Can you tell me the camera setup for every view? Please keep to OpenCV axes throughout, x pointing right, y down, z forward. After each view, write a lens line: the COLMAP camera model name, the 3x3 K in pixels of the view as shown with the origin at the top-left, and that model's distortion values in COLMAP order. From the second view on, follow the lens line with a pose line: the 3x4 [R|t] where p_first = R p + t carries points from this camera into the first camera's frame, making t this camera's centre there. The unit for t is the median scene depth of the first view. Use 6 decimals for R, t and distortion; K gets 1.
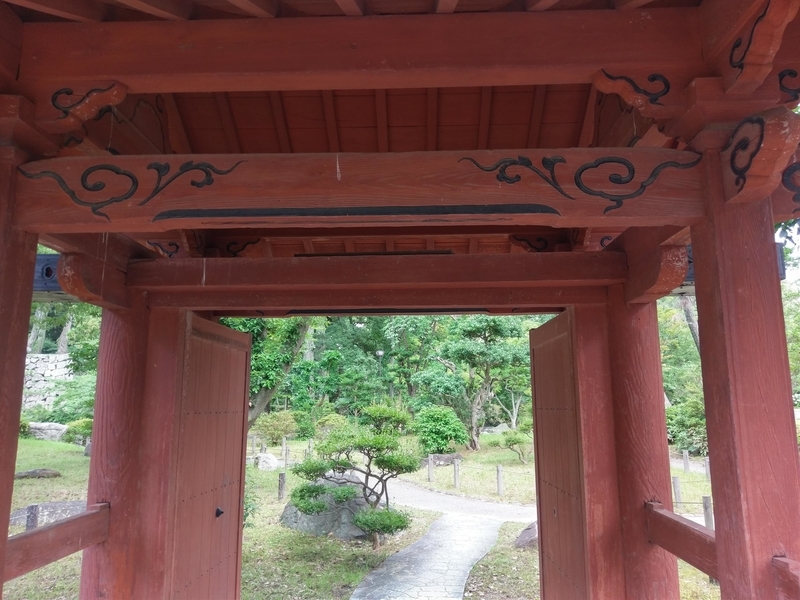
lens RADIAL K [[595.6, 0, 400.0], [0, 595.6, 300.0], [0, 0, 1]] dist [0.053781, -0.099994]
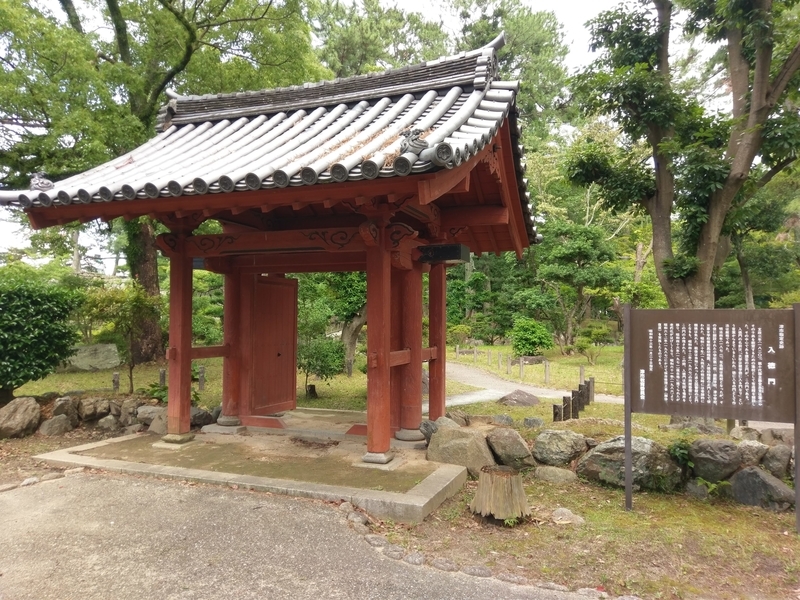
lens RADIAL K [[595.6, 0, 400.0], [0, 595.6, 300.0], [0, 0, 1]] dist [0.053781, -0.099994]
pose [[0.946118, 0.000393, -0.323821, 1.116101], [0.044523, 0.990344, 0.131287, -0.186051], [0.320746, -0.138630, 0.936965, -1.266941]]
